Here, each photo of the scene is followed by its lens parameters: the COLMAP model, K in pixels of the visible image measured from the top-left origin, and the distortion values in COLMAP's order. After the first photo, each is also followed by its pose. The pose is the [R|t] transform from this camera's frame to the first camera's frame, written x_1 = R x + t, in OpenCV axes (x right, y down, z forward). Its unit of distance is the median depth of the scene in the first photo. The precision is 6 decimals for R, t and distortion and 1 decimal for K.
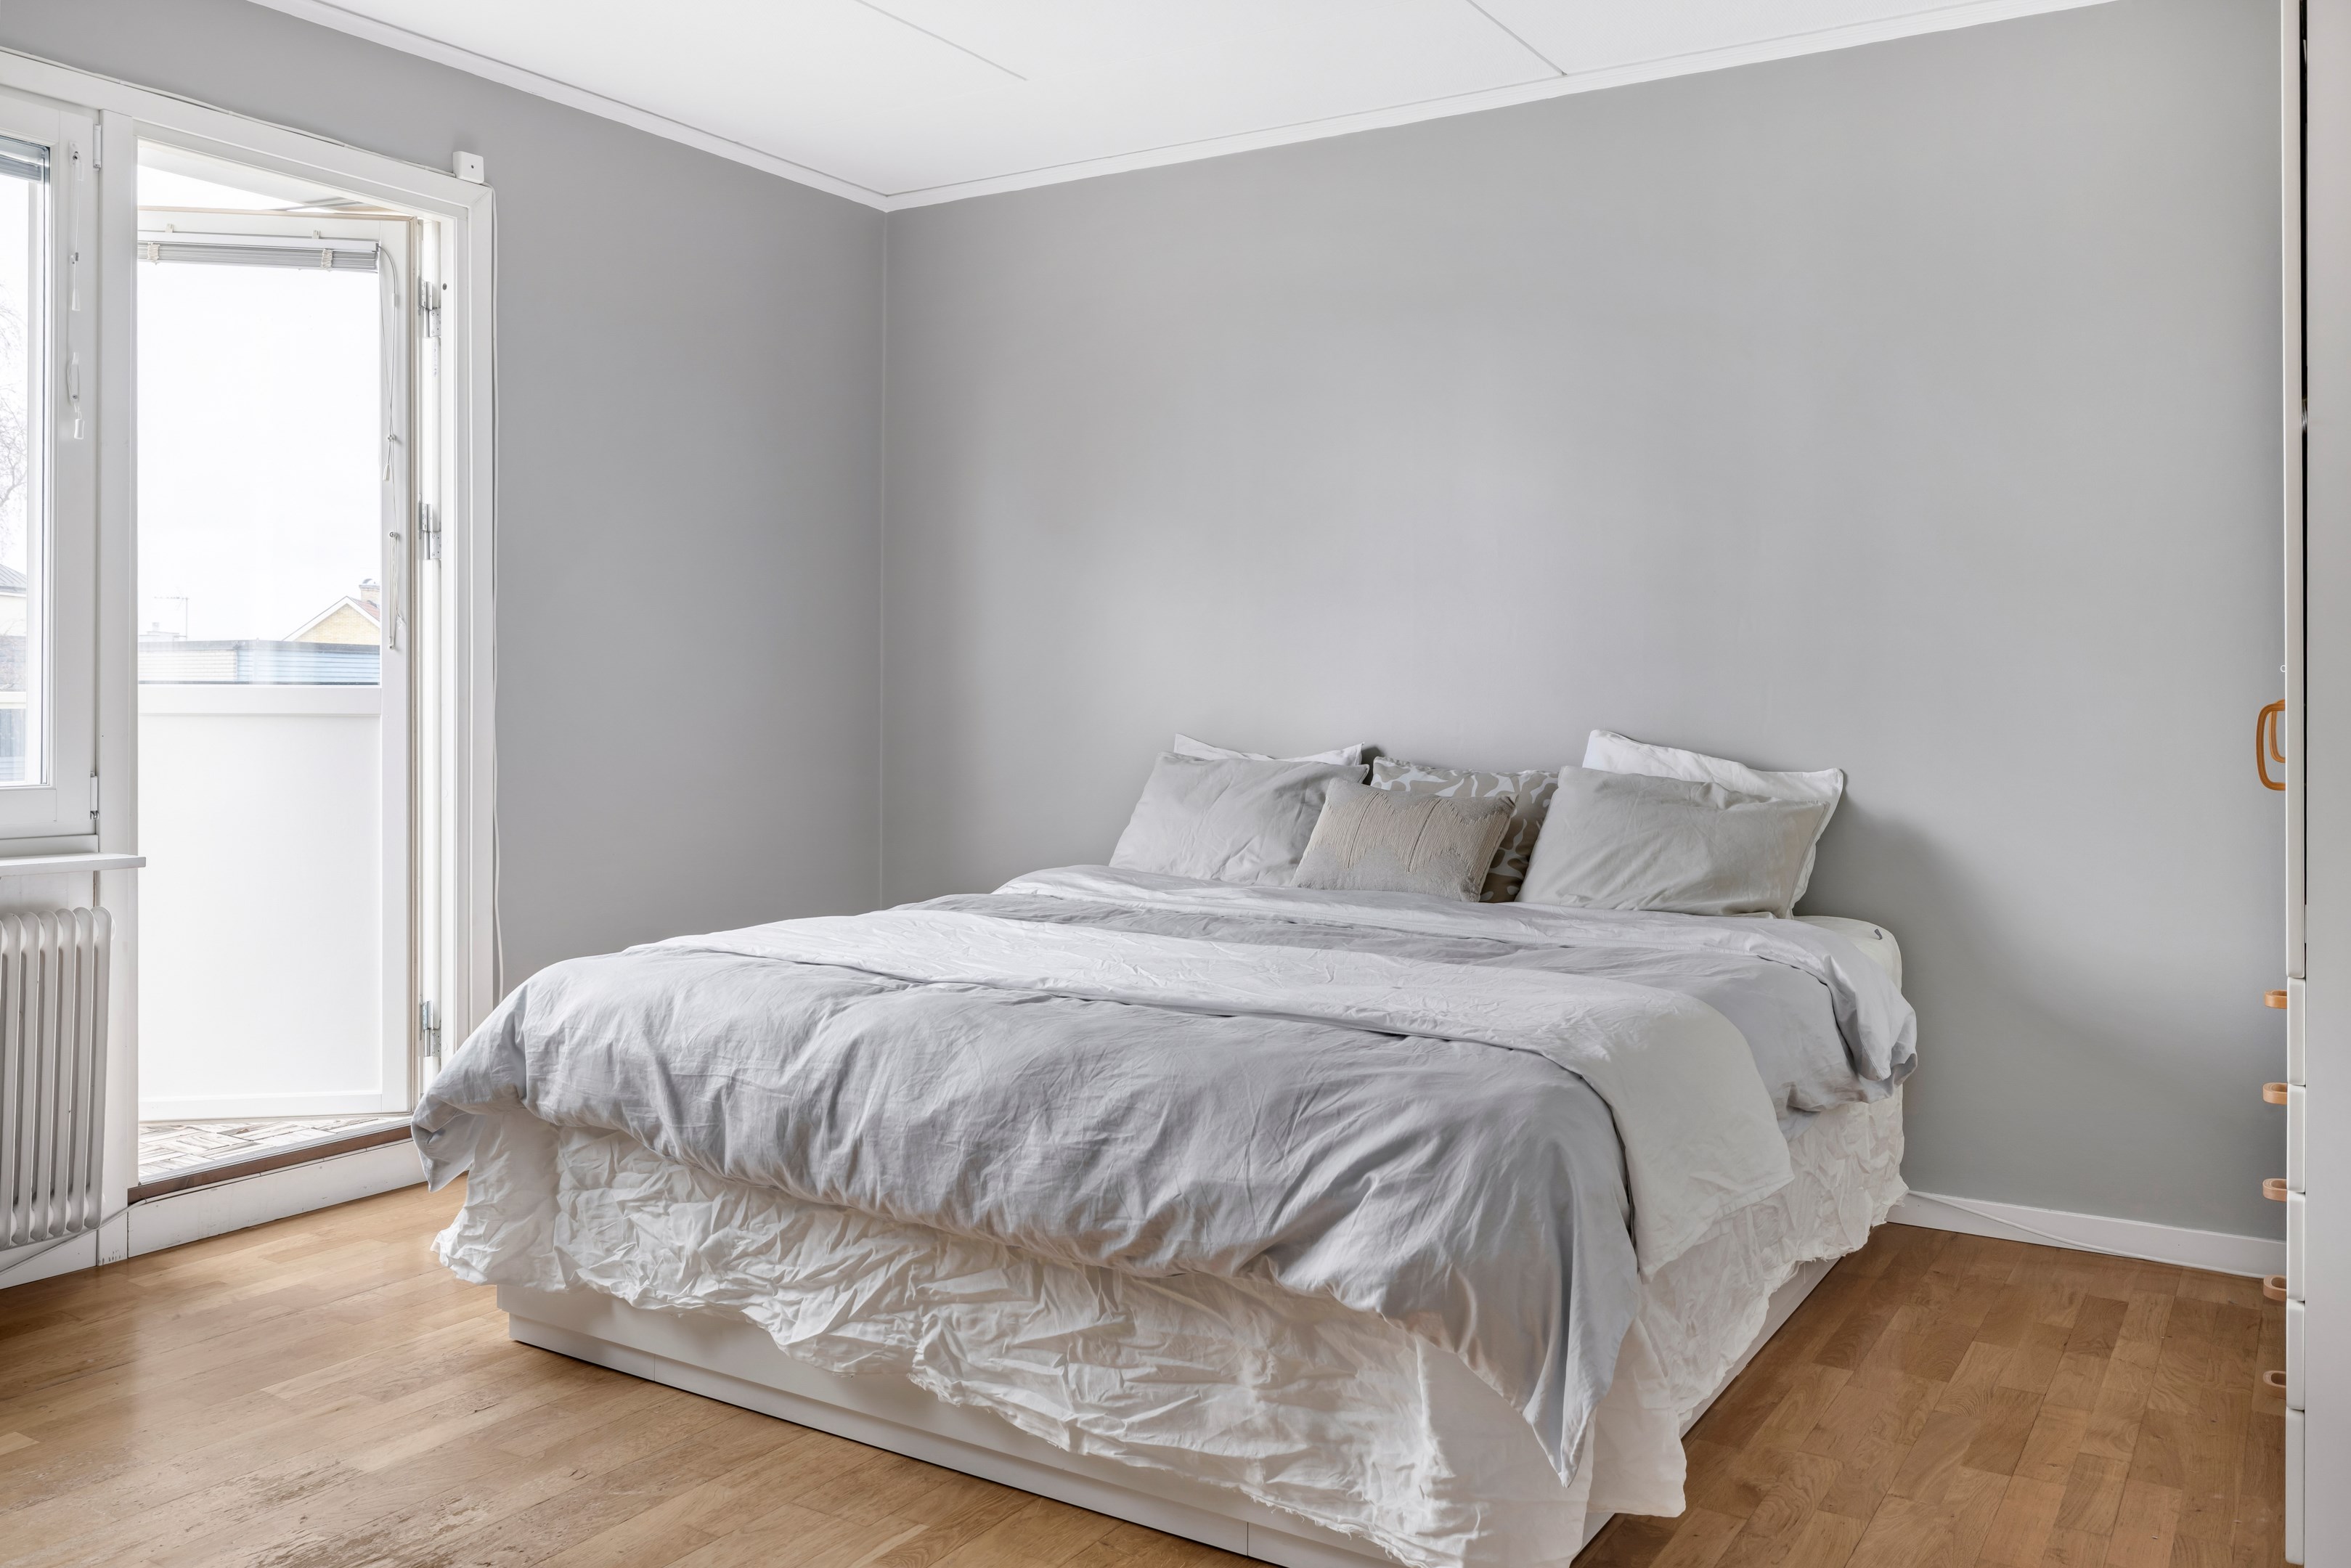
lens RADIAL K [[1831.1, 0, 1217.2], [0, 1831.1, 704.2], [0, 0, 1]] dist [0.001550, -0.001010]
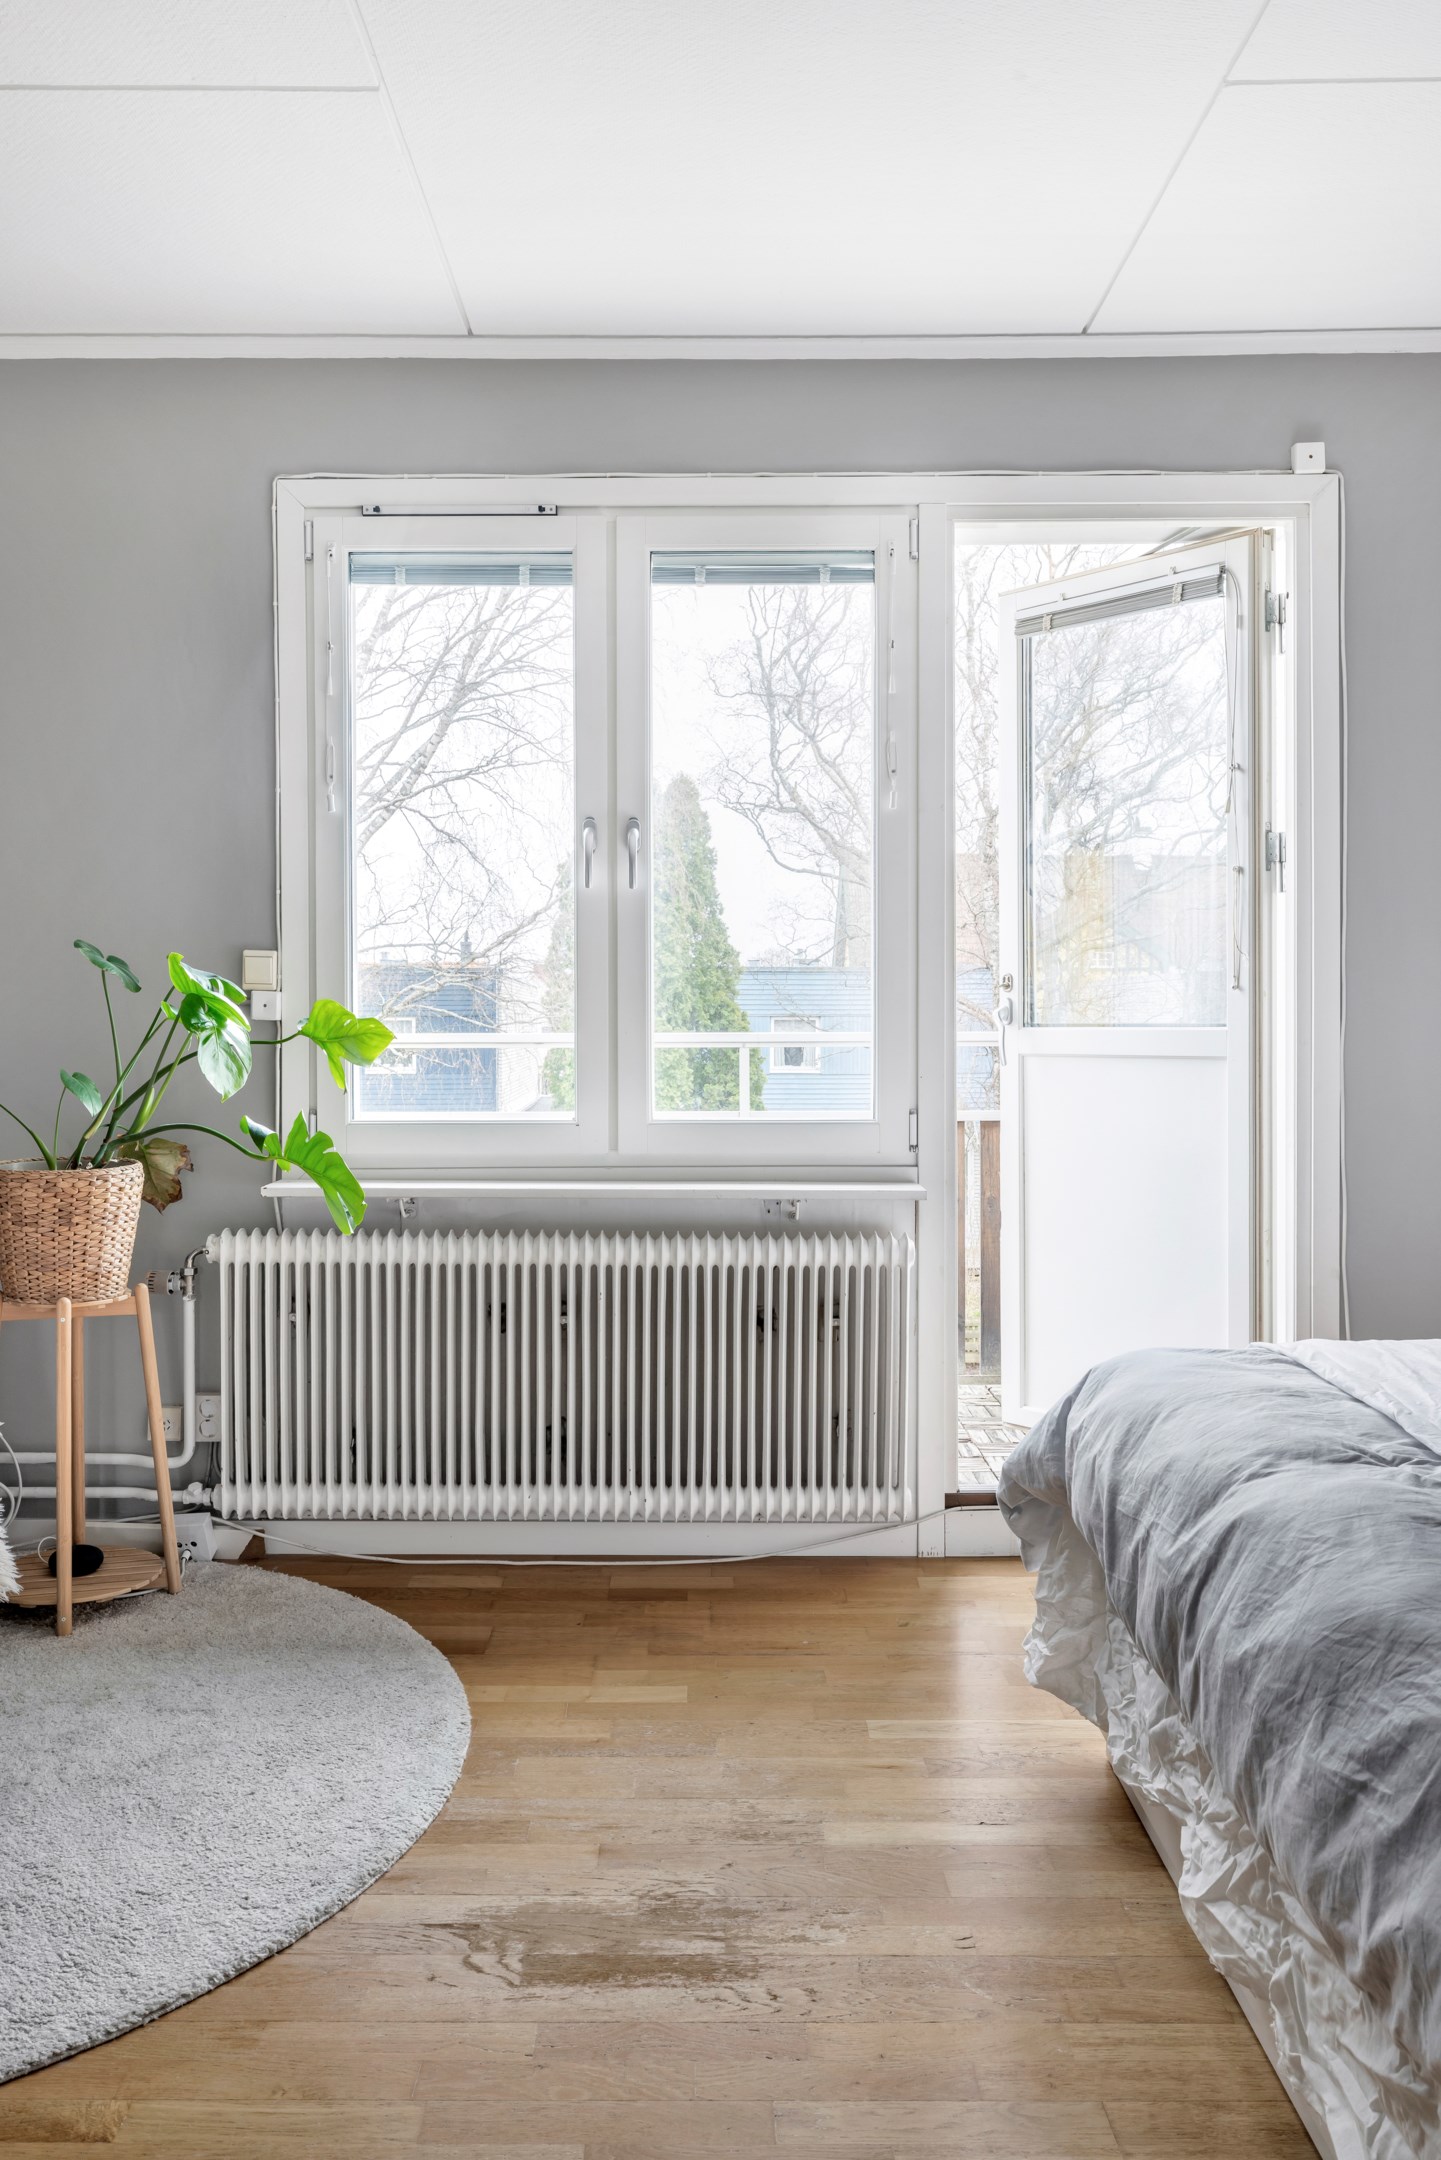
lens RADIAL K [[1746.4, 0, 697.4], [0, 1746.4, 1057.3], [0, 0, 1]] dist [0.009114, -0.001280]
pose [[0.517671, 0.011229, -0.855506, 0.275495], [0.002484, 0.999890, 0.014627, -0.013073], [0.855576, -0.009697, 0.517586, 0.432531]]
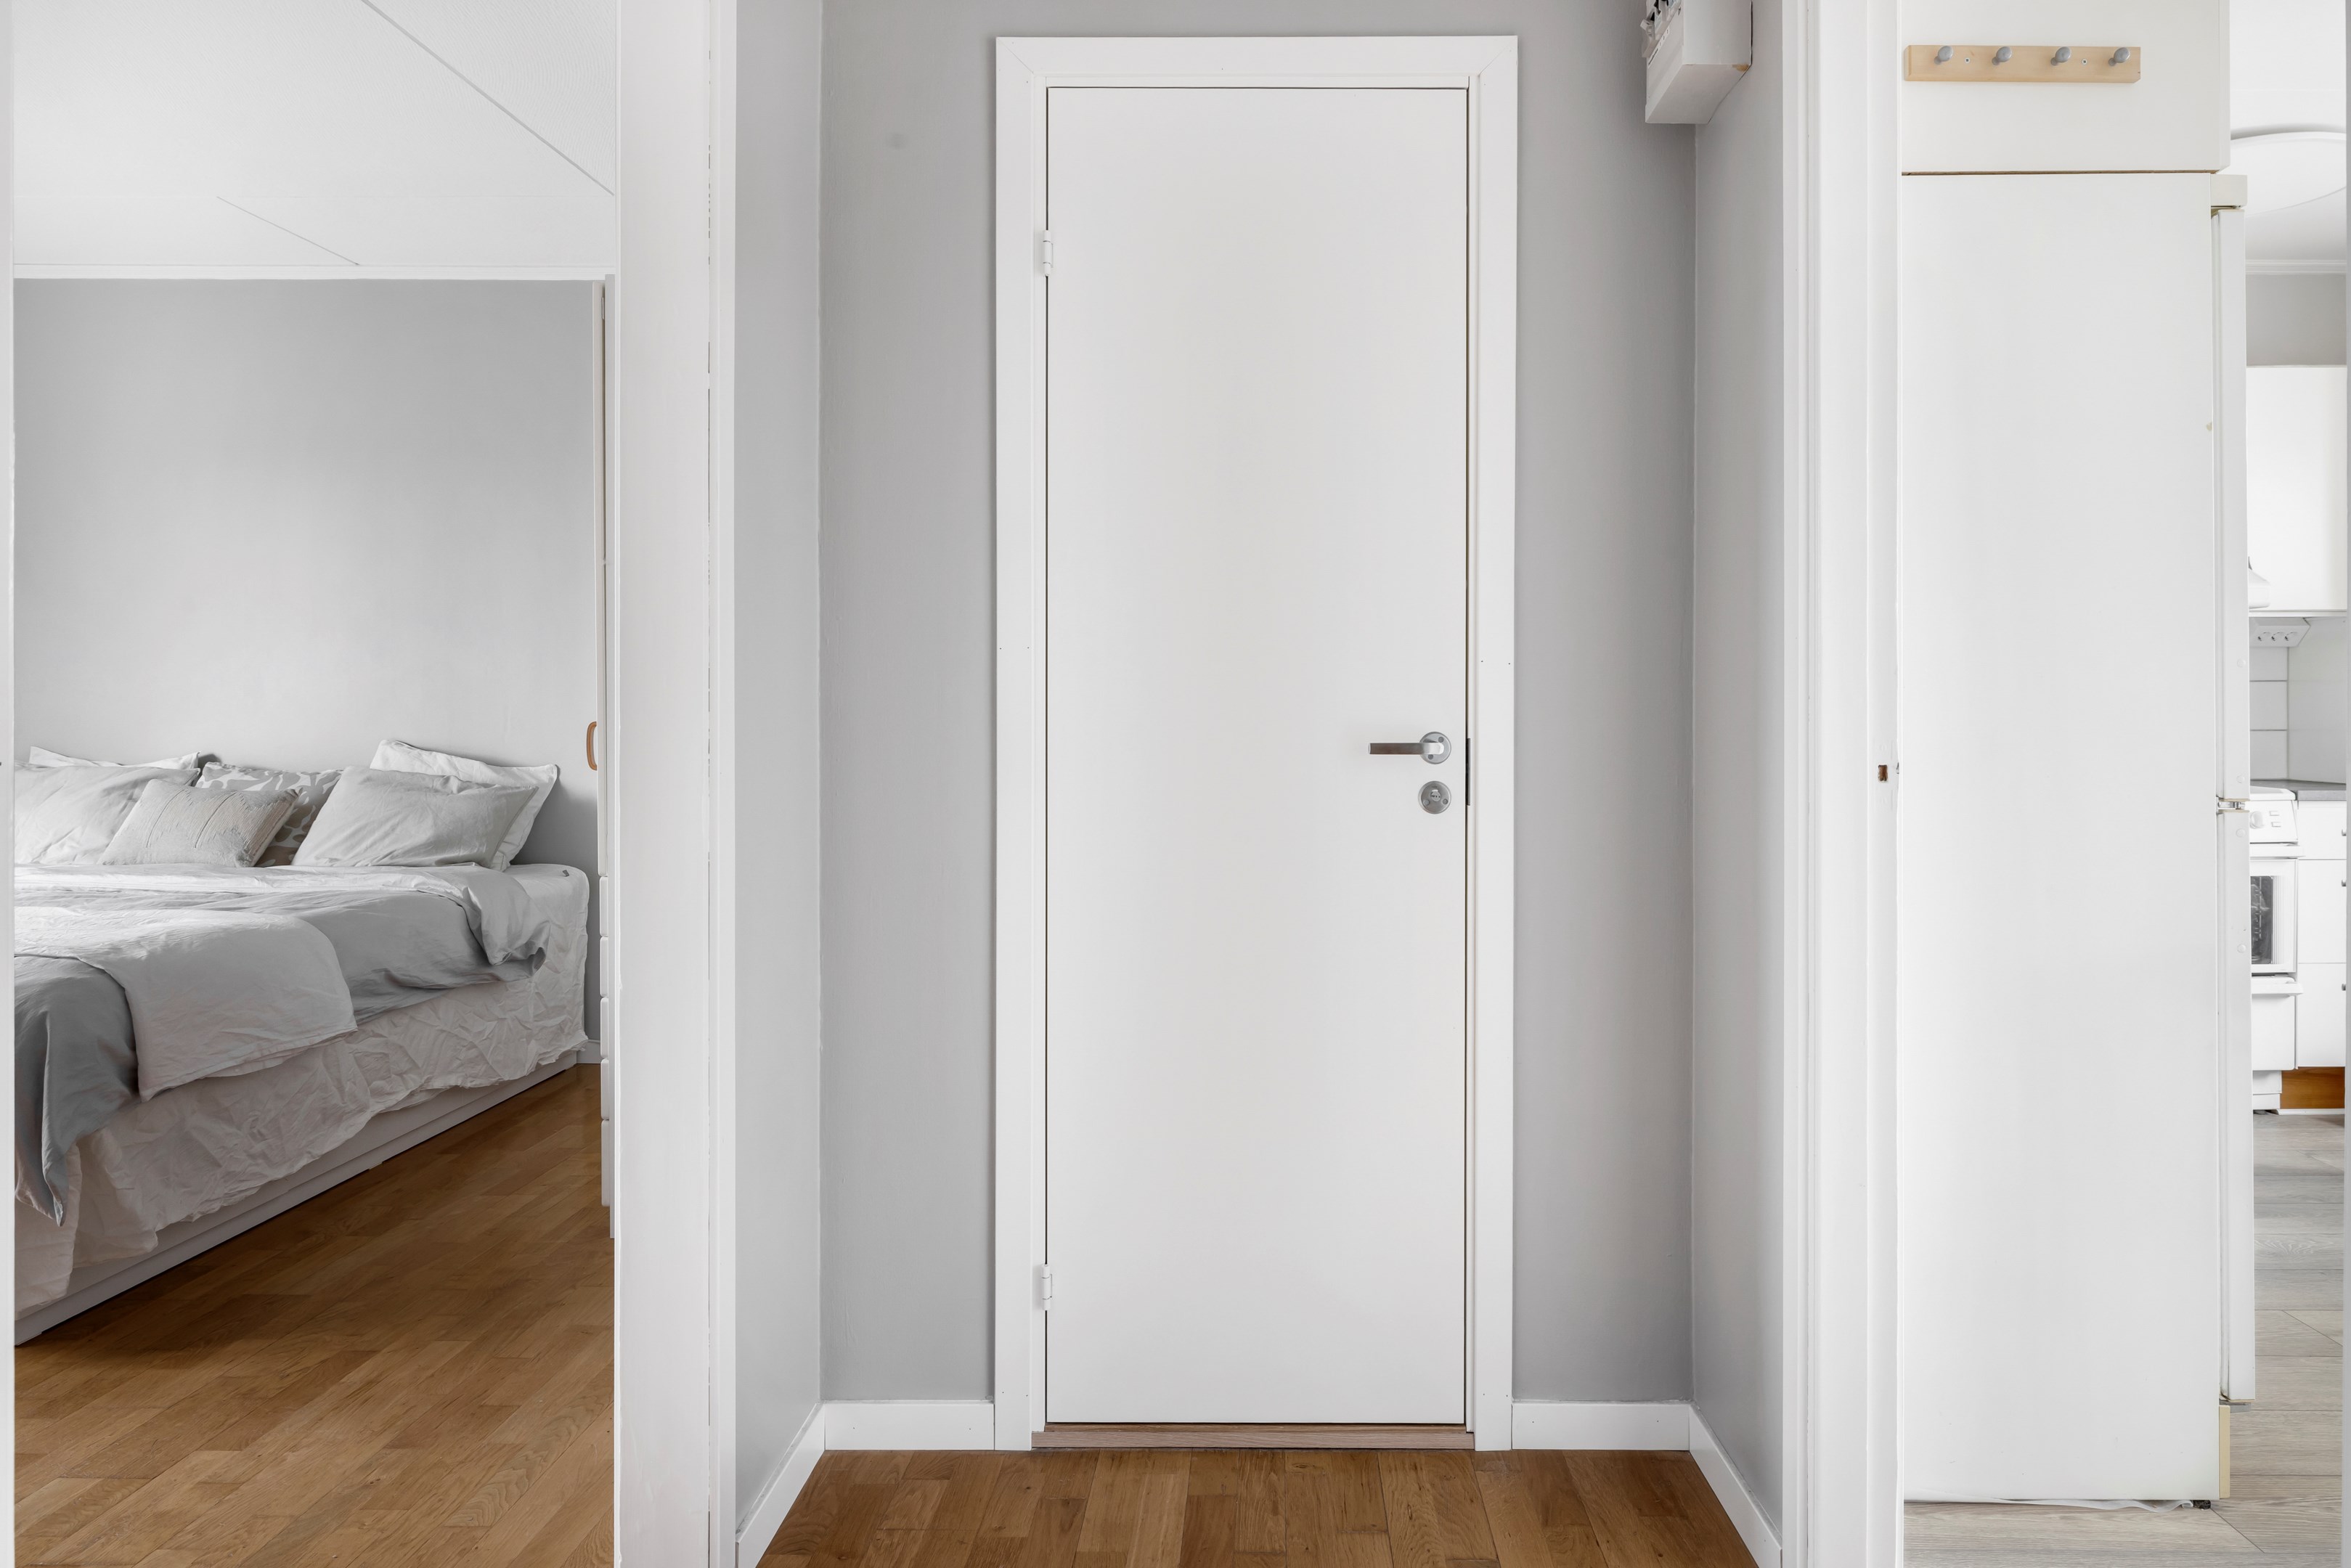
lens RADIAL K [[1402.3, 0, 1252.4], [0, 1402.3, 719.5], [0, 0, 1]] dist [-0.000361, -0.000322]
pose [[0.857502, -0.003313, 0.514471, 0.344737], [0.002869, 0.999995, 0.001658, -0.002319], [-0.514473, 0.000054, 0.857506, -0.394093]]
